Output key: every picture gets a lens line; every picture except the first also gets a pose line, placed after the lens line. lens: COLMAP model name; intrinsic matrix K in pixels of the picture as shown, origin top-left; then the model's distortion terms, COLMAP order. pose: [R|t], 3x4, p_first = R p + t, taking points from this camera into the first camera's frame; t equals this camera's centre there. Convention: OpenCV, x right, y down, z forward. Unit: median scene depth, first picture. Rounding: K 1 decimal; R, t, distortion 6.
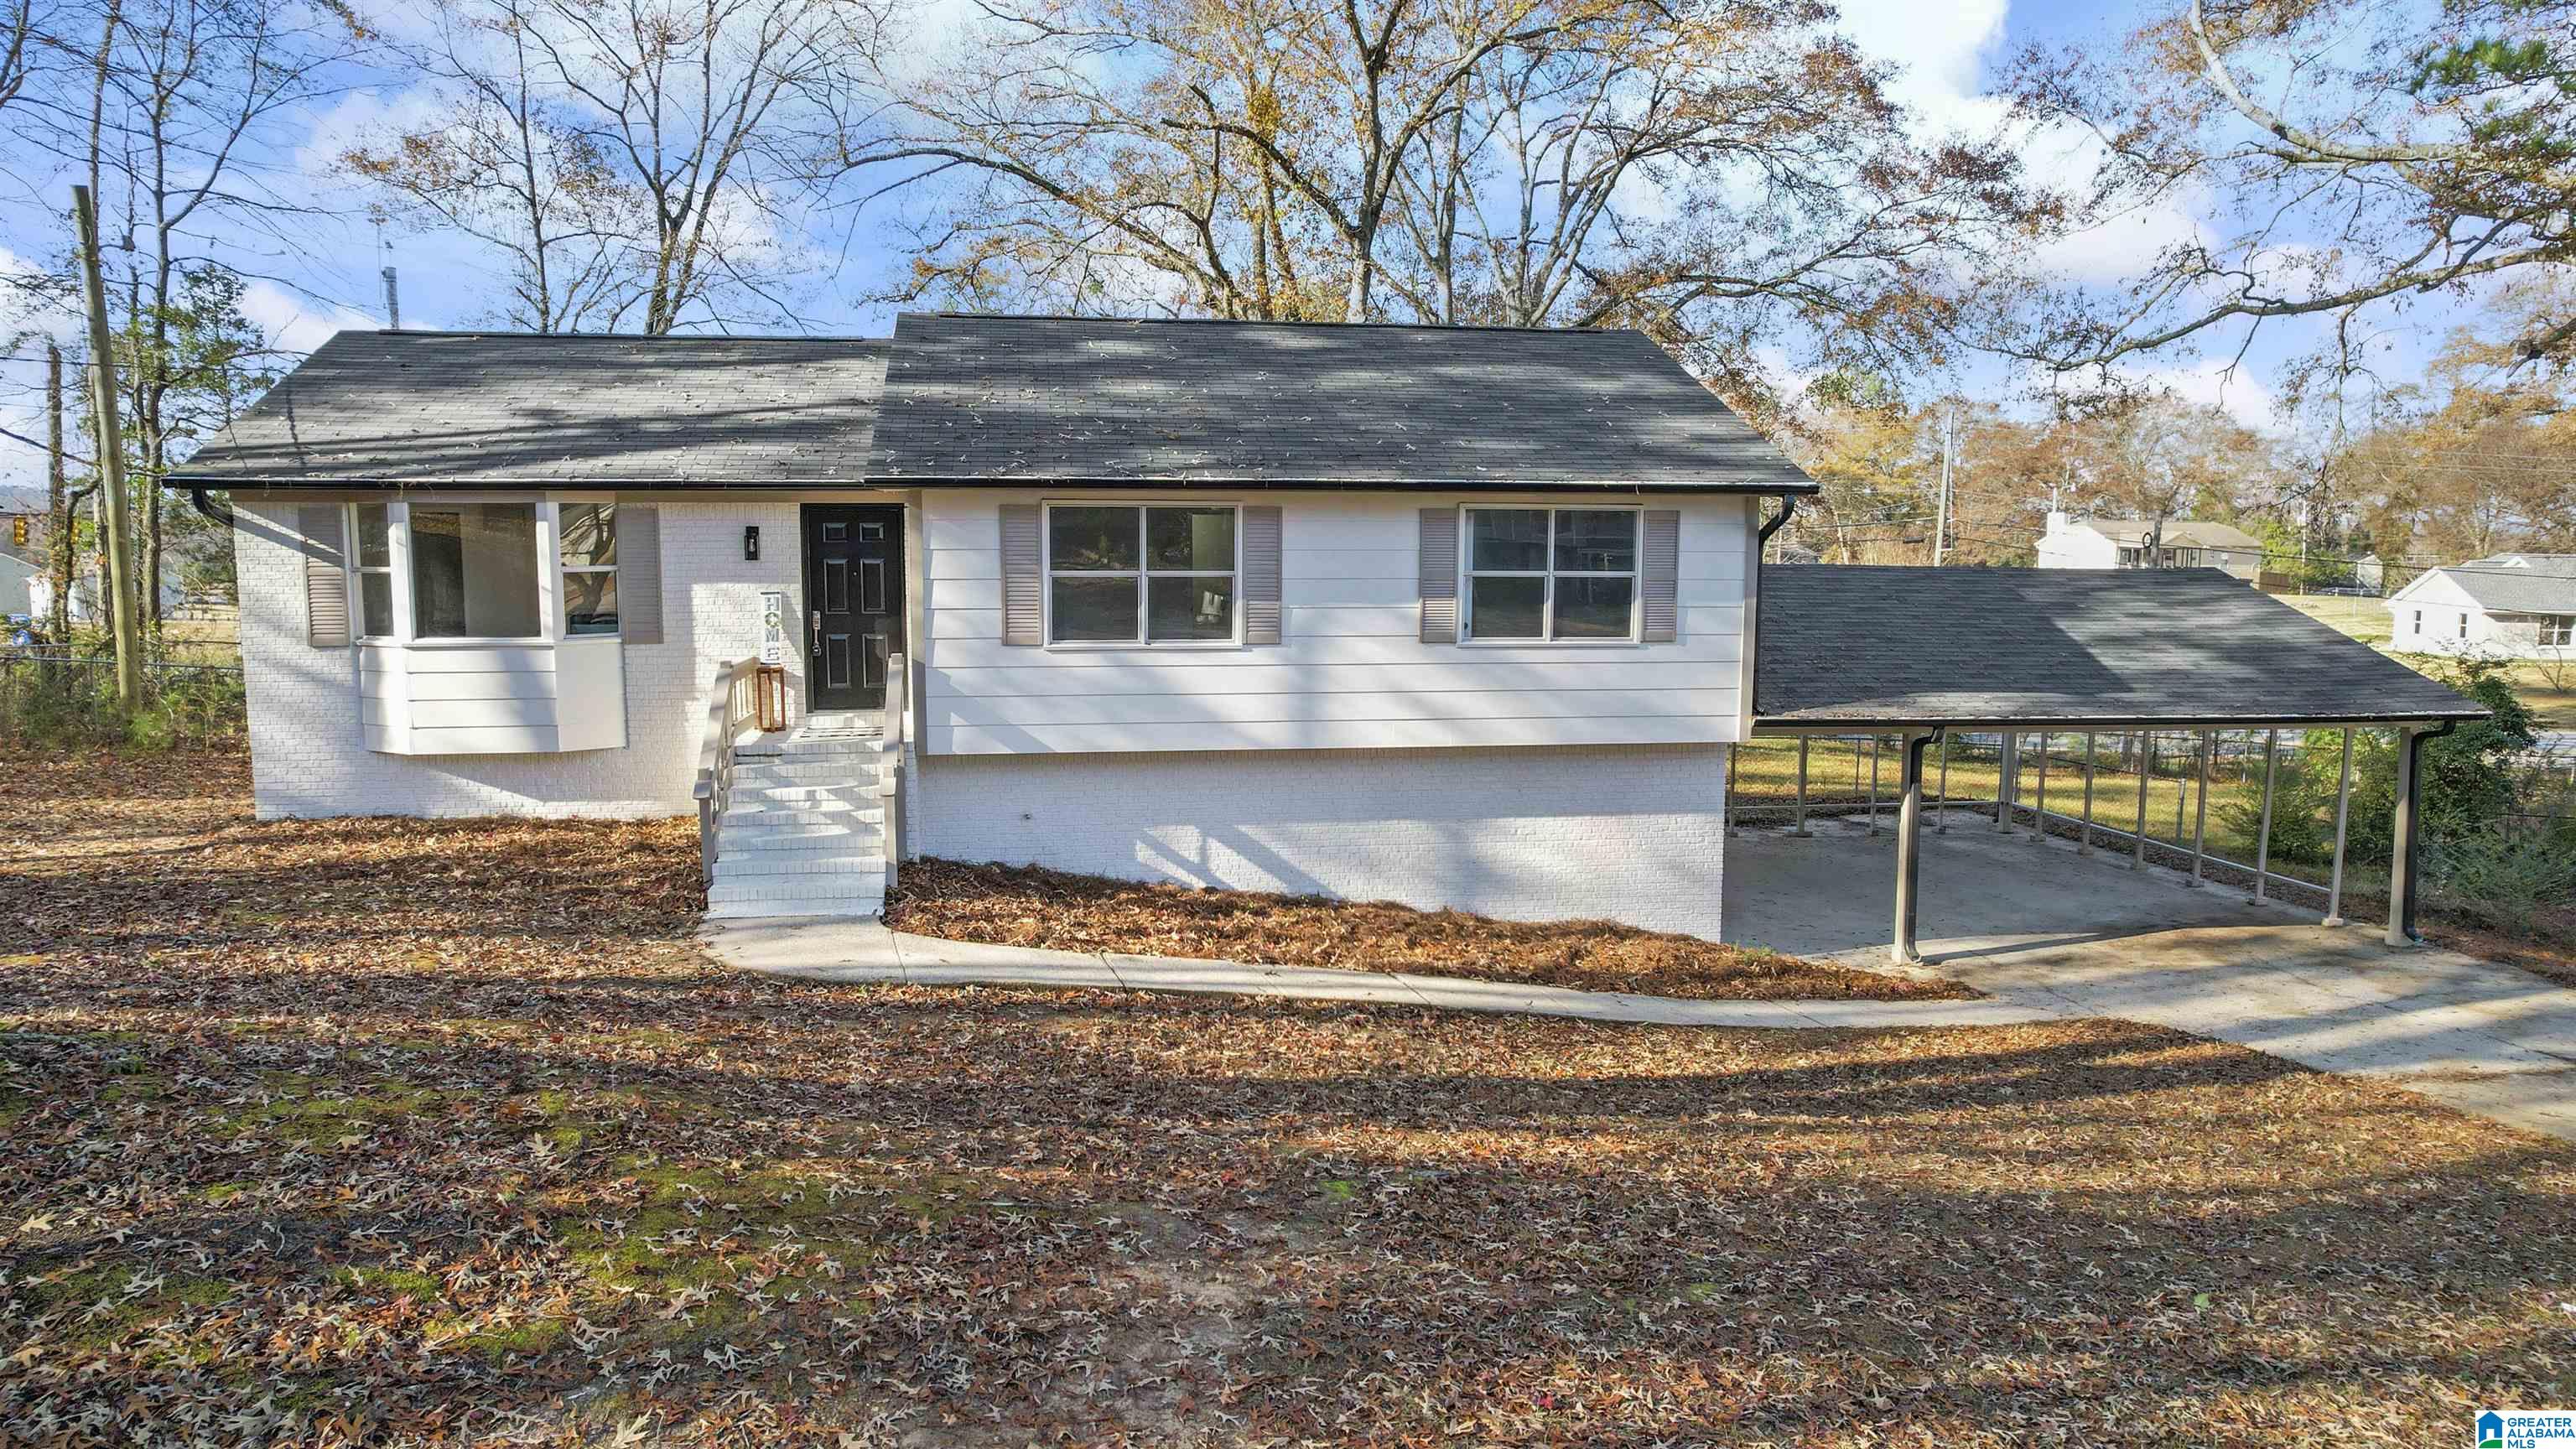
lens RADIAL K [[1530.9, 0, 1288.0], [0, 1530.9, 724.5], [0, 0, 1]] dist [-0.045508, 0.024712]
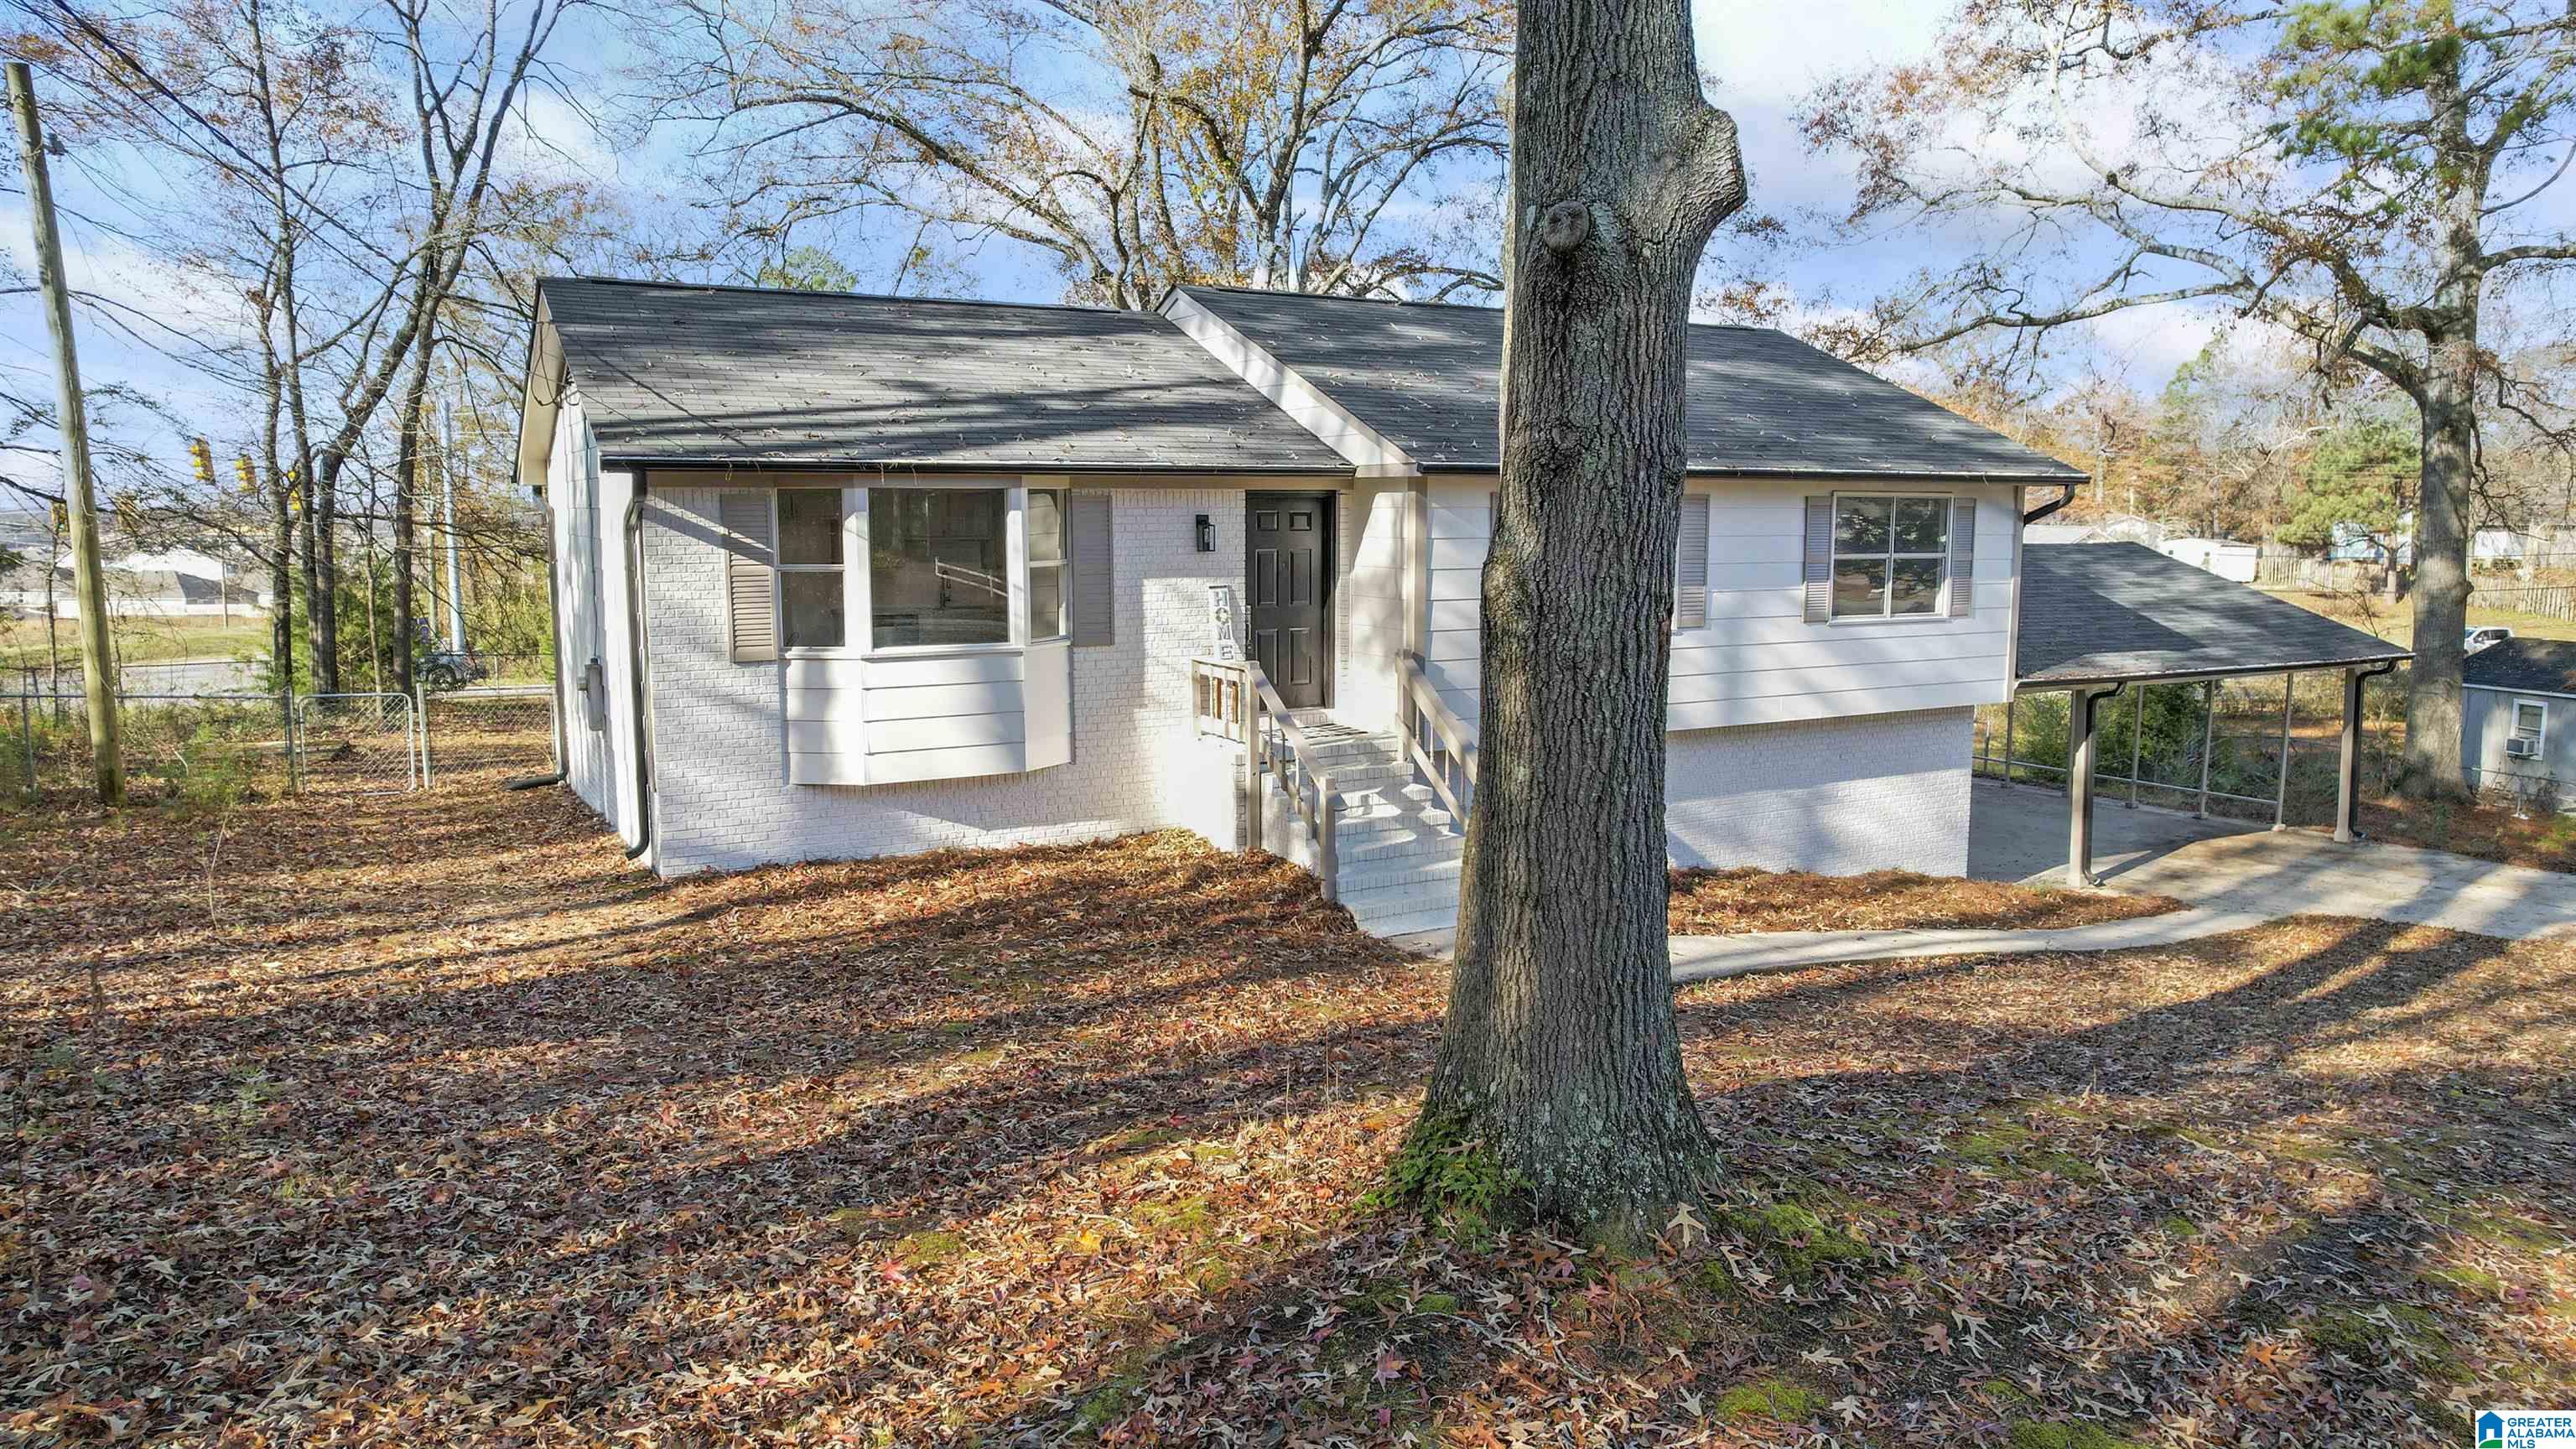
lens RADIAL K [[1530.9, 0, 1288.0], [0, 1530.9, 724.5], [0, 0, 1]] dist [-0.045508, 0.024712]
pose [[0.945914, -0.048626, 0.320754, -0.611799], [0.044669, 0.998808, 0.019688, -0.020244], [-0.321329, -0.004295, 0.946958, 0.111419]]
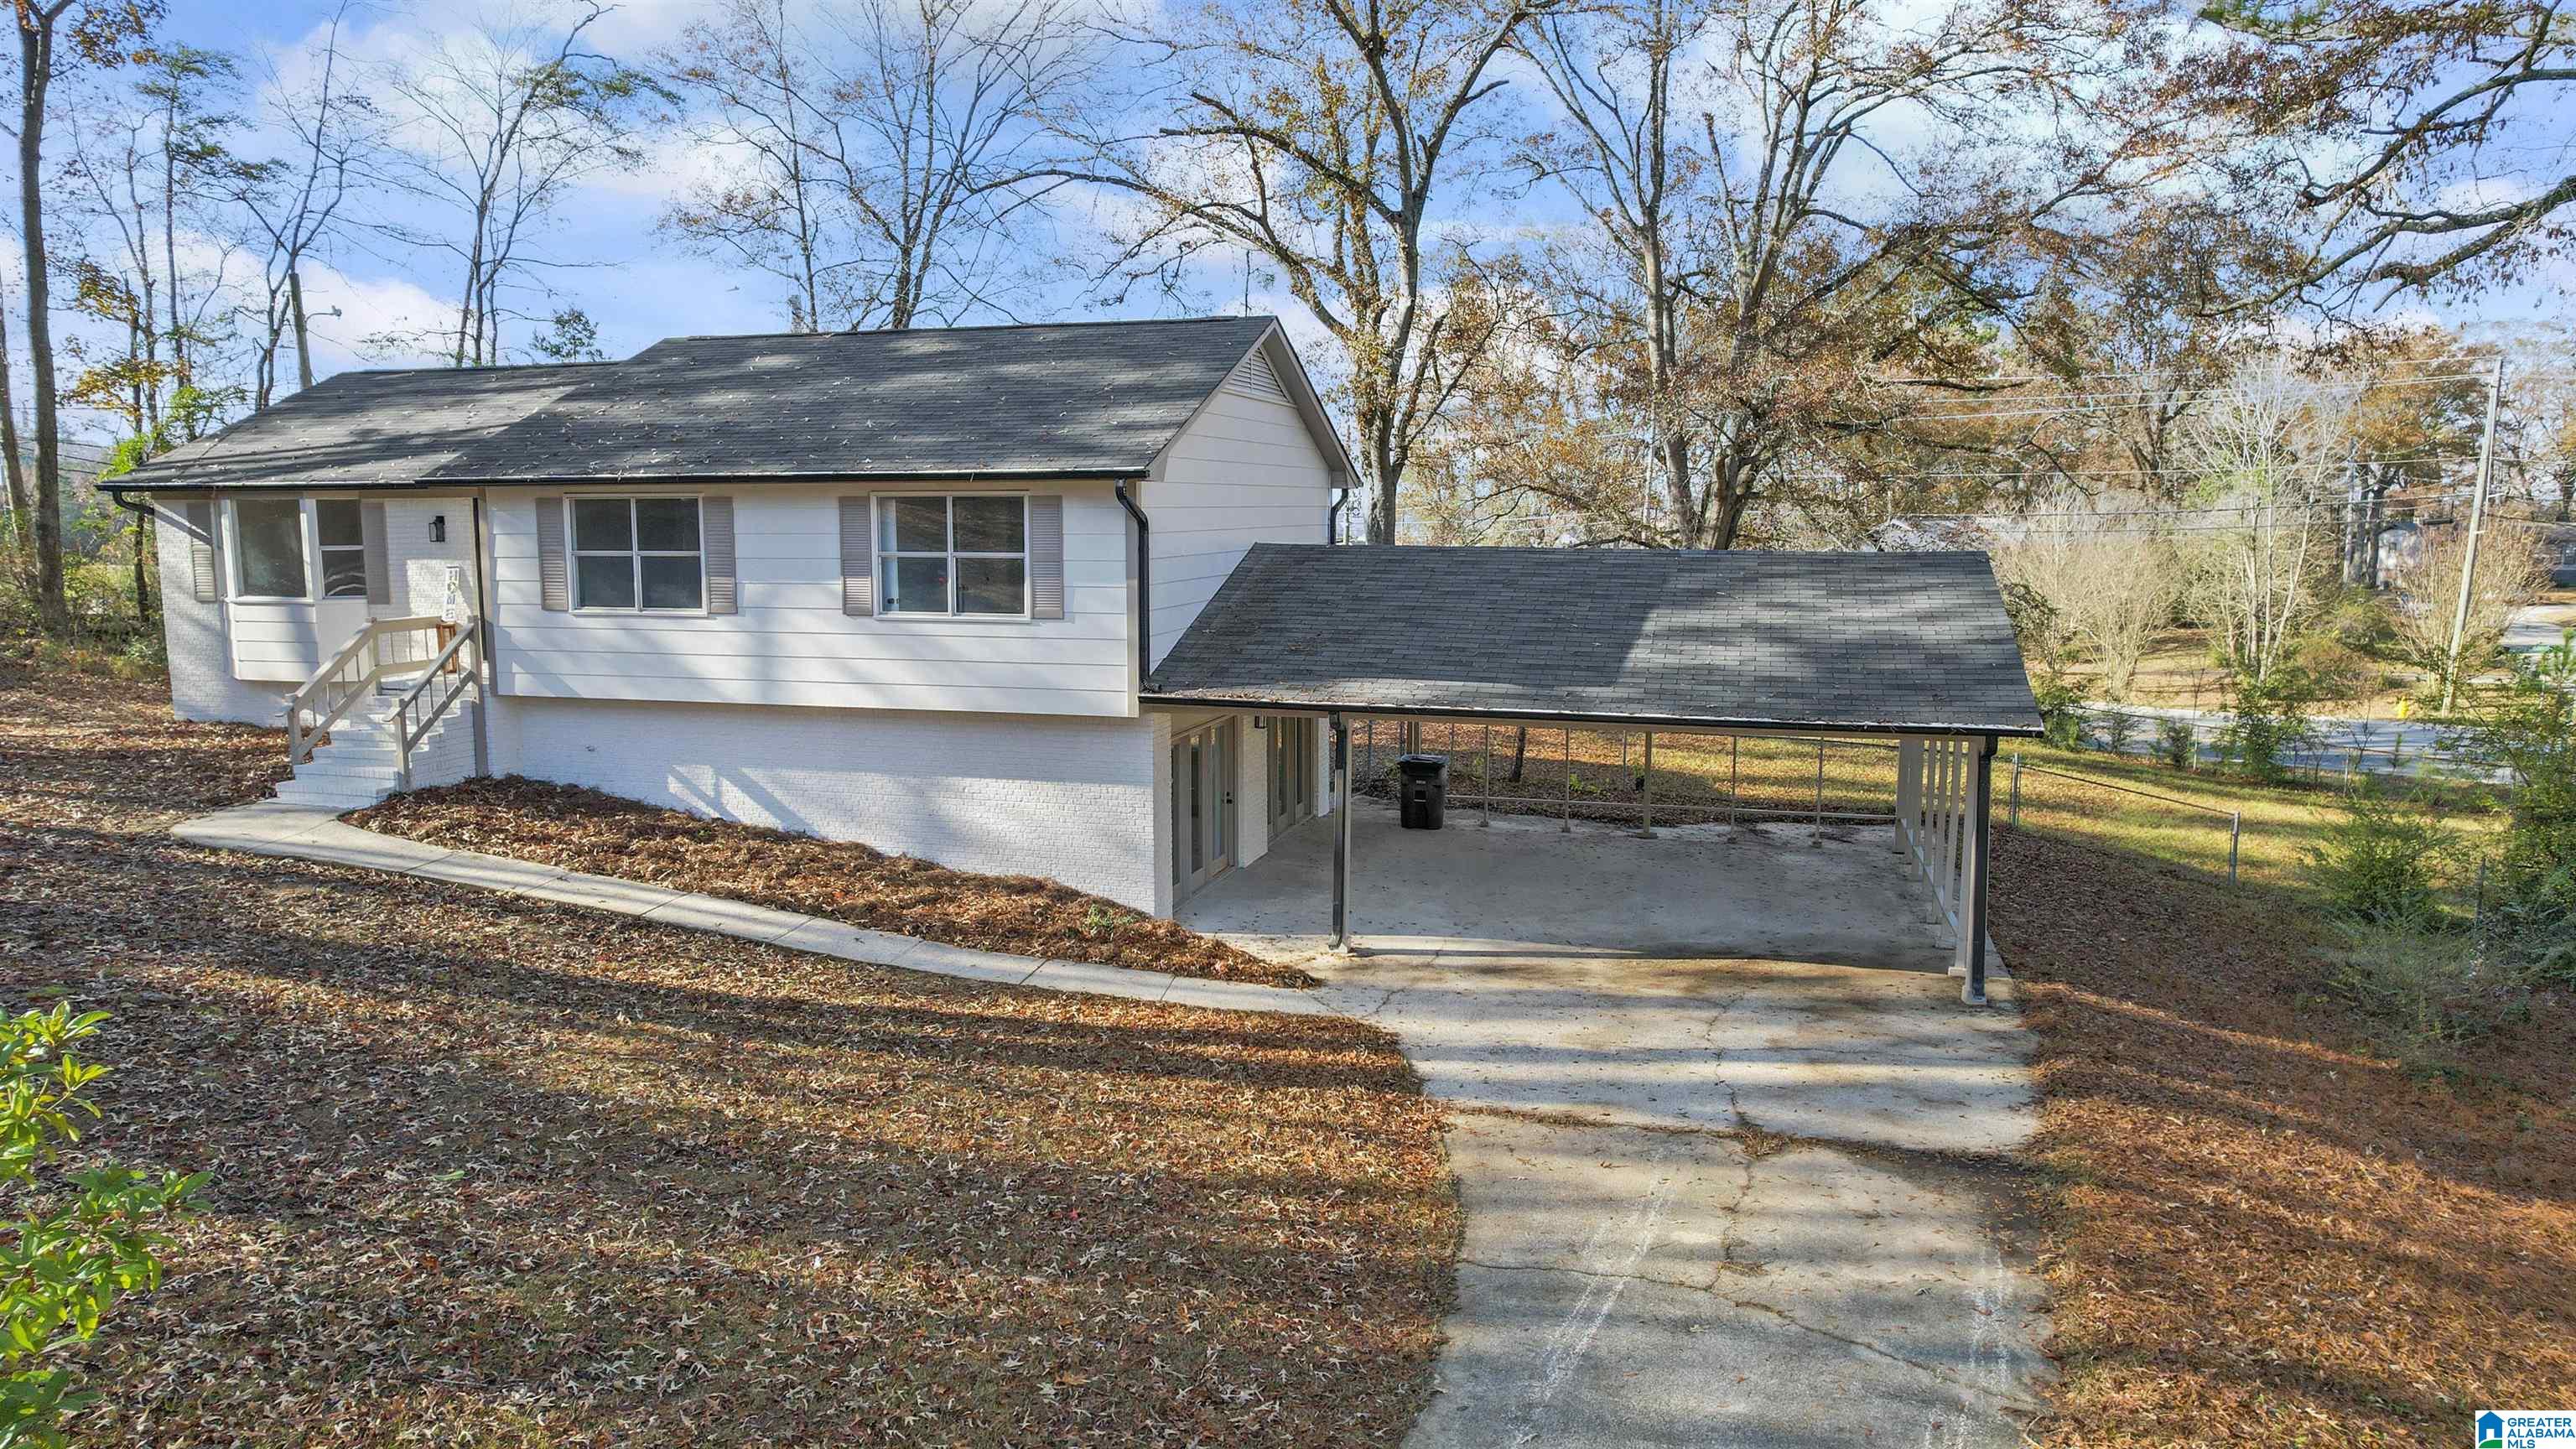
lens RADIAL K [[1530.9, 0, 1288.0], [0, 1530.9, 724.5], [0, 0, 1]] dist [-0.045508, 0.024712]
pose [[0.920623, 0.049191, -0.387342, 0.838932], [-0.043893, 0.998782, 0.022518, -0.012687], [0.387978, -0.003729, 0.921661, 0.085529]]
